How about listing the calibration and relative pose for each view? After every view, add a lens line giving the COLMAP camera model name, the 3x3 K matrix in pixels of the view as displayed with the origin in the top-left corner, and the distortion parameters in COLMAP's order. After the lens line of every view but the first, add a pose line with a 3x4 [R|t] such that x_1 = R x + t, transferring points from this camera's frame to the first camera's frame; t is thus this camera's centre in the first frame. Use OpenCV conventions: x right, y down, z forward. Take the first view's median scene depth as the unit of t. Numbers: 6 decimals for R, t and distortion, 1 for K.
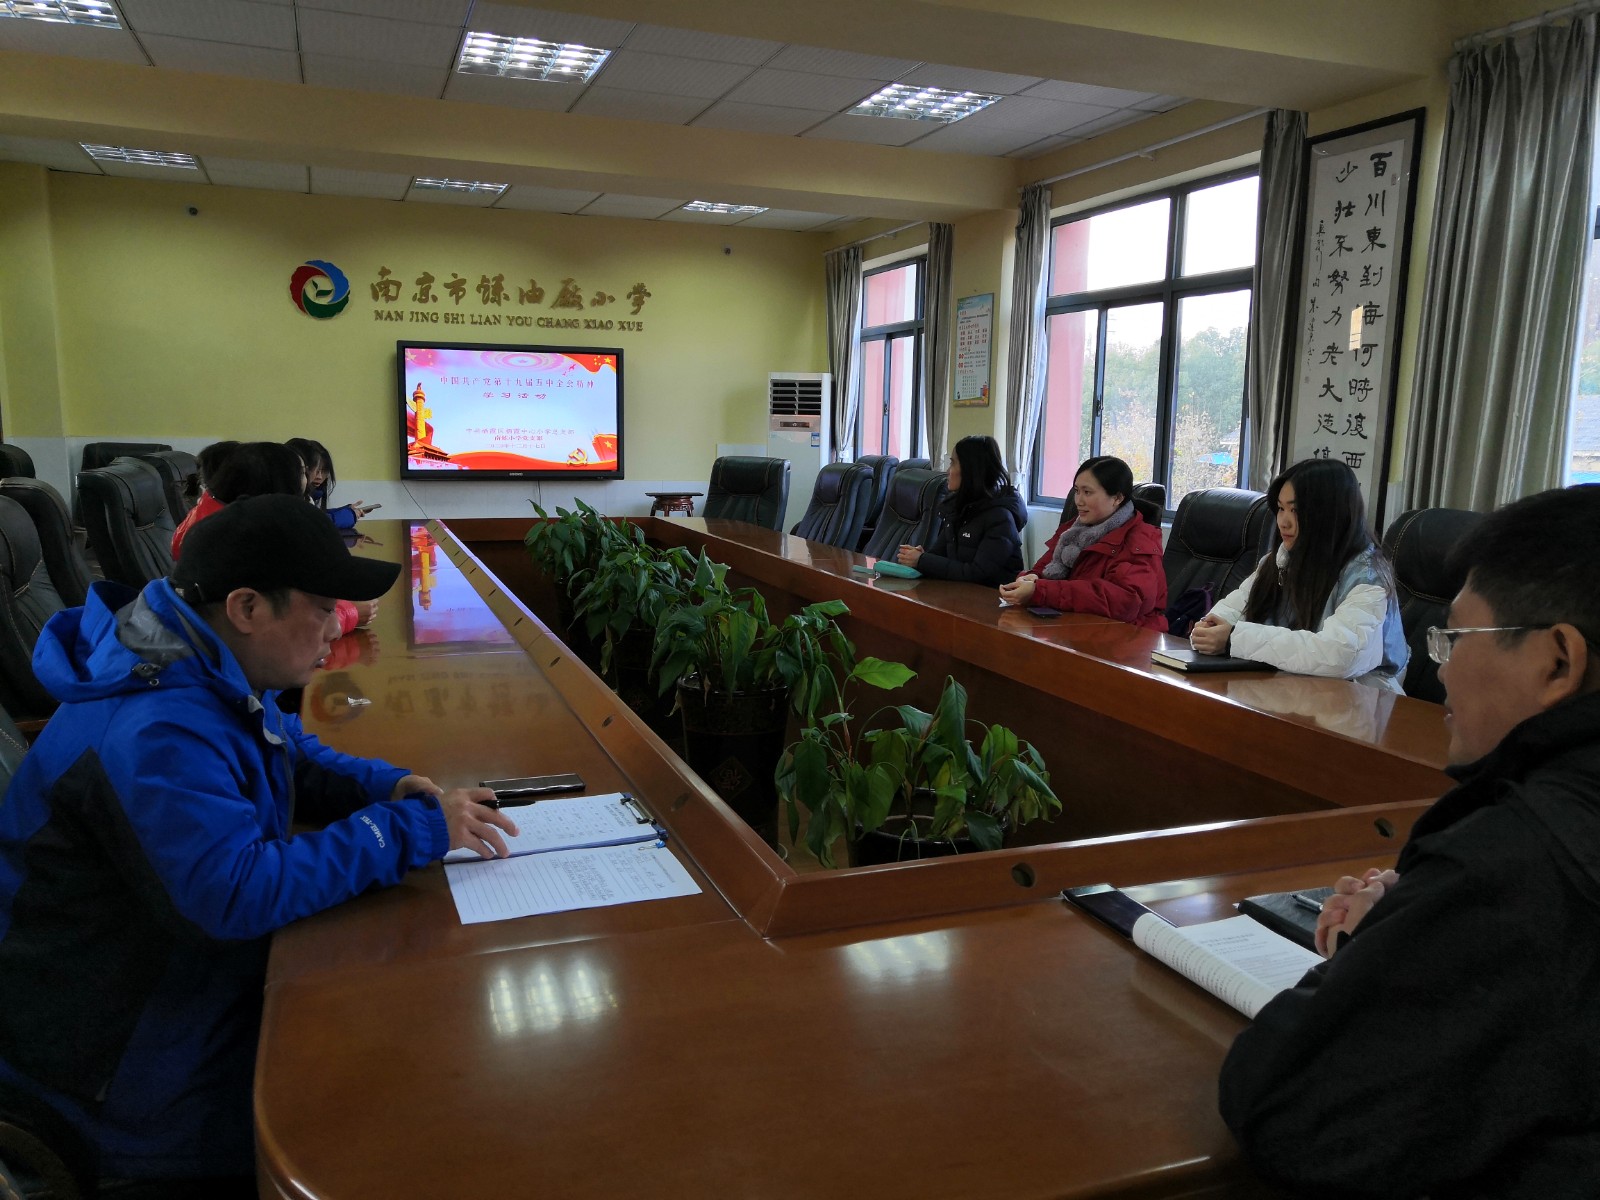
lens RADIAL K [[1227.0, 0, 774.3], [0, 1227.0, 618.1], [0, 0, 1]] dist [0.005694, 0.018990]
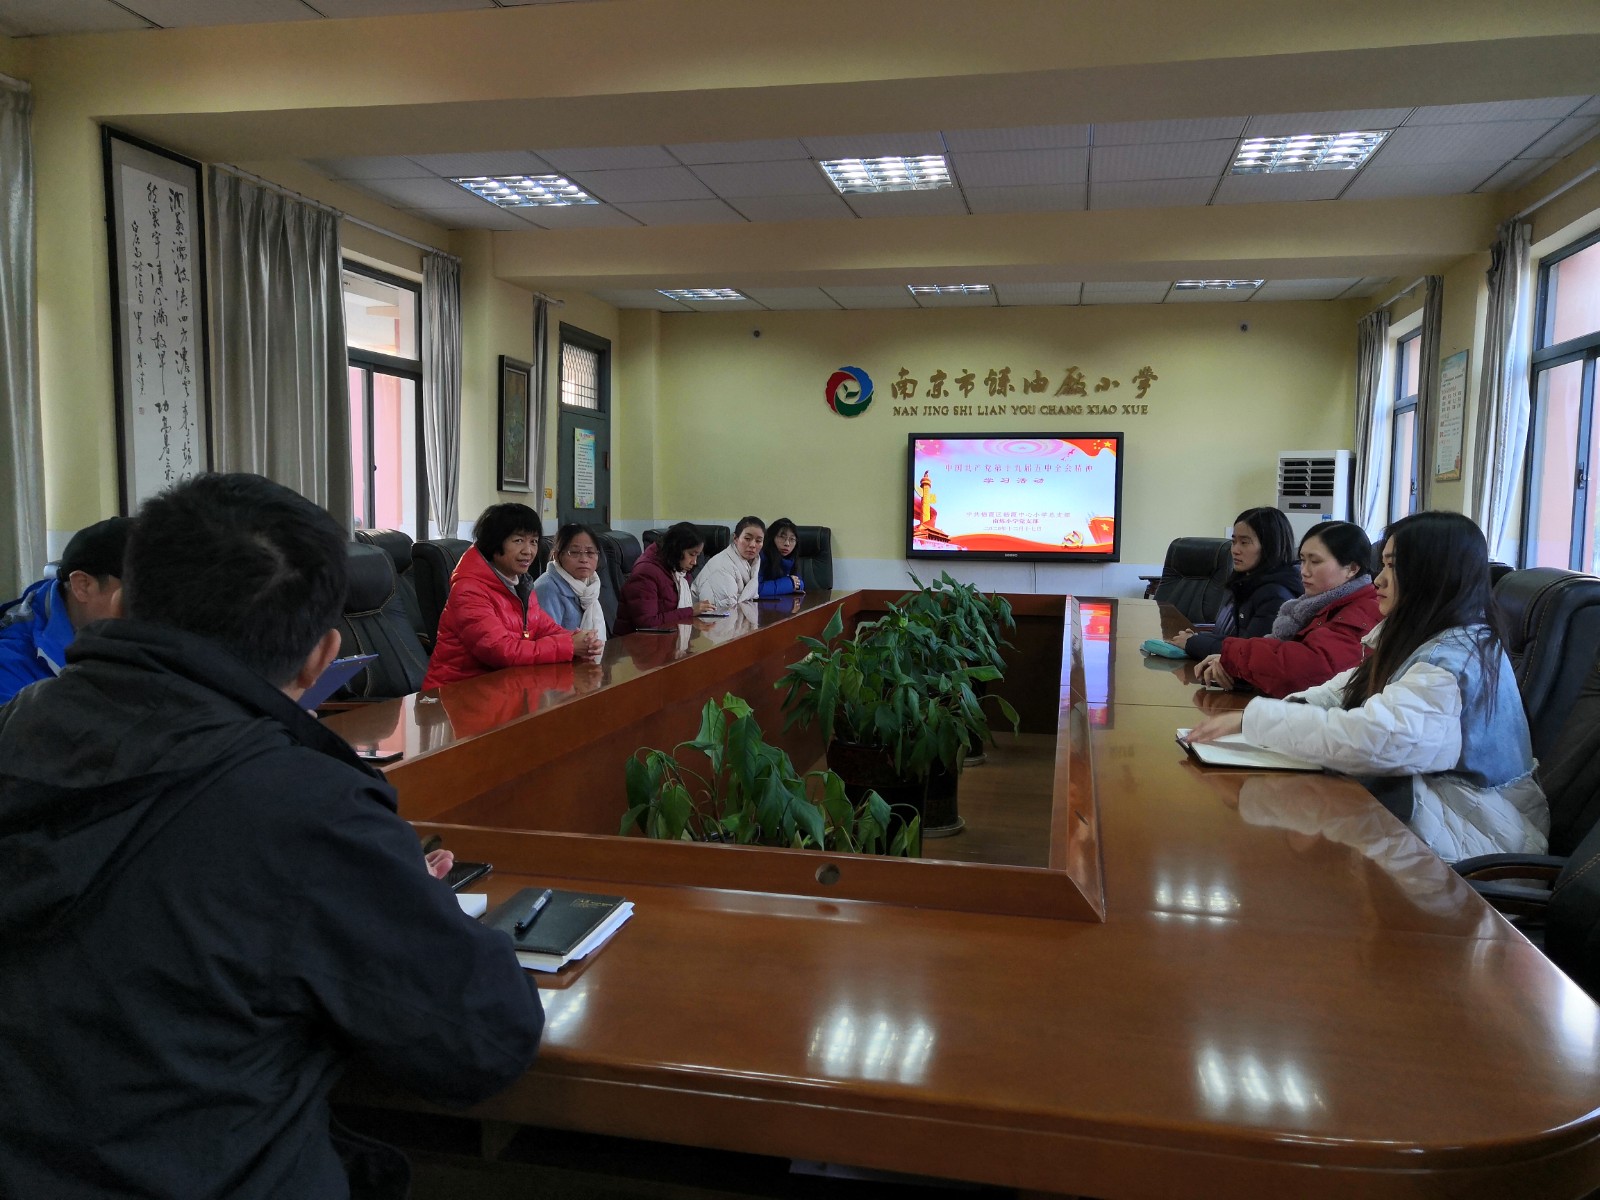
lens RADIAL K [[1227.0, 0, 798.7], [0, 1227.0, 599.9], [0, 0, 1]] dist [0.005694, 0.018990]
pose [[0.847942, 0.033146, -0.529052, 0.192316], [-0.082263, 0.994180, -0.069560, 0.007525], [0.523667, 0.102505, 0.845734, 0.032417]]
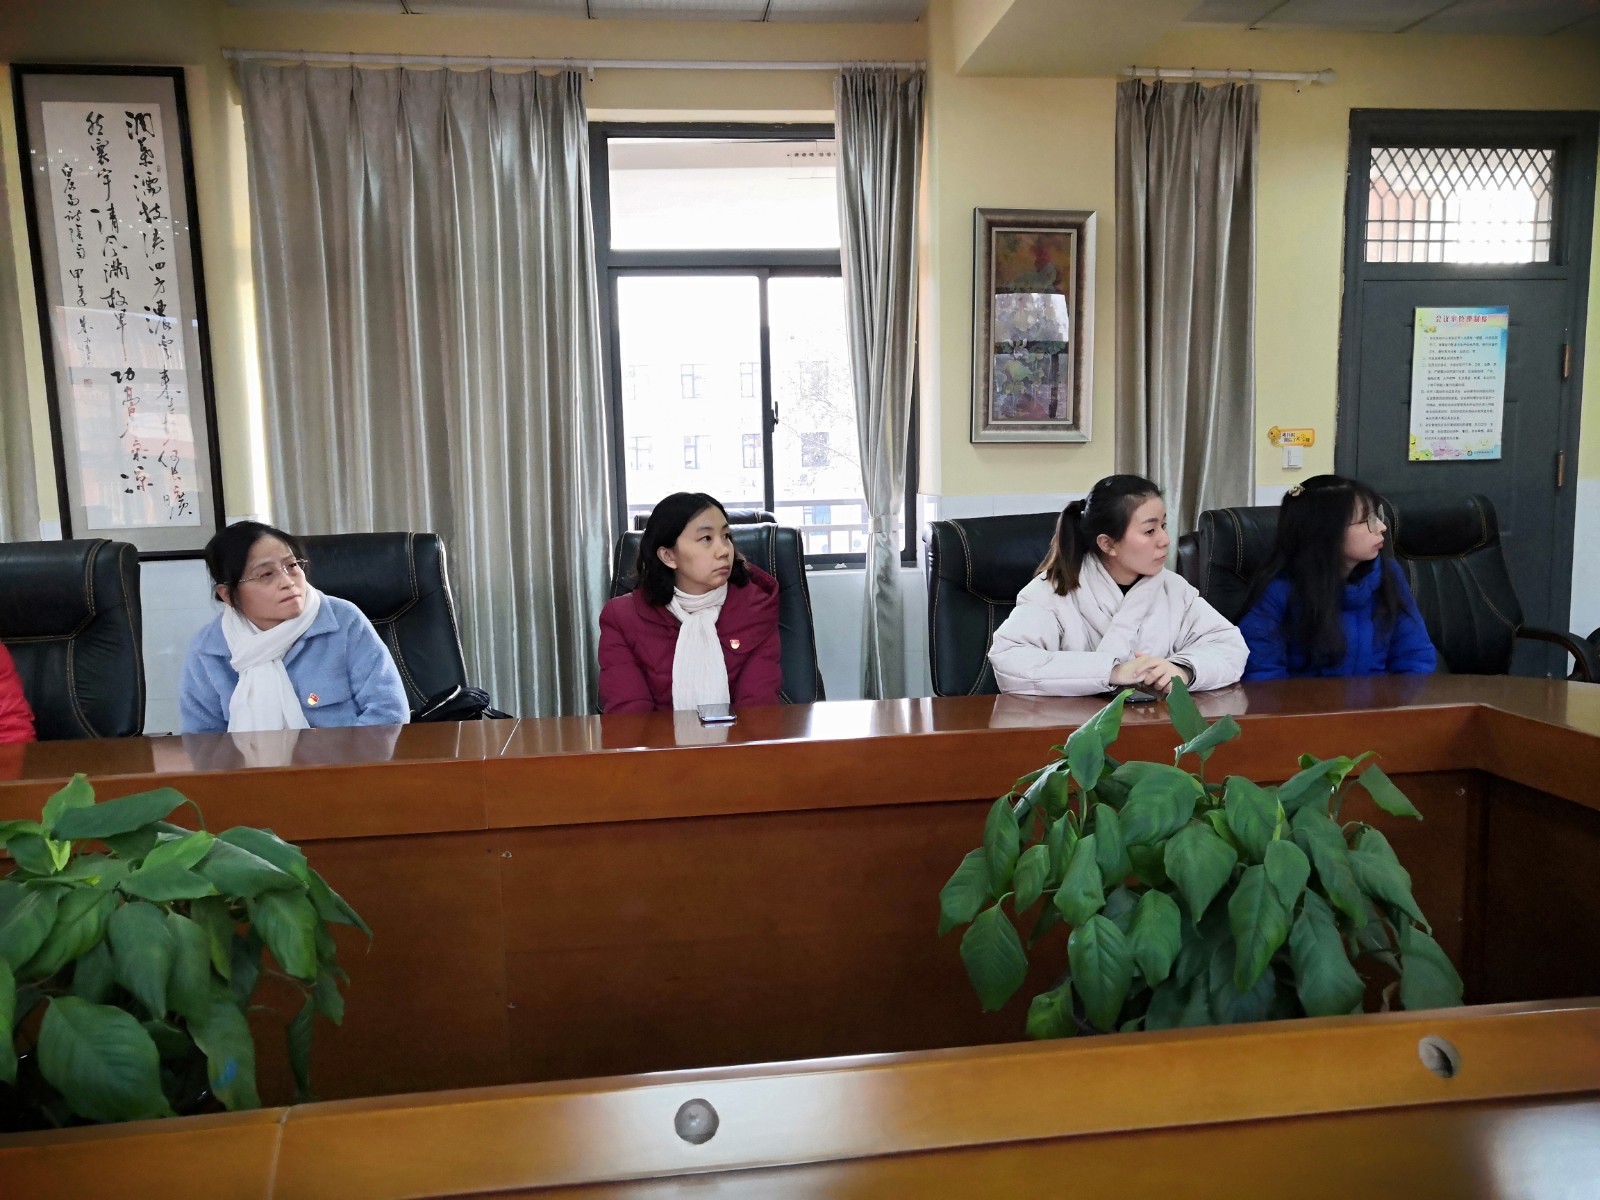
lens RADIAL K [[1227.0, 0, 813.9], [0, 1227.0, 595.9], [0, 0, 1]] dist [0.005694, 0.018990]
pose [[-0.206970, 0.094507, -0.973772, 0.079631], [-0.138378, 0.982489, 0.124765, -0.098078], [0.968512, 0.160571, -0.190269, 0.655717]]
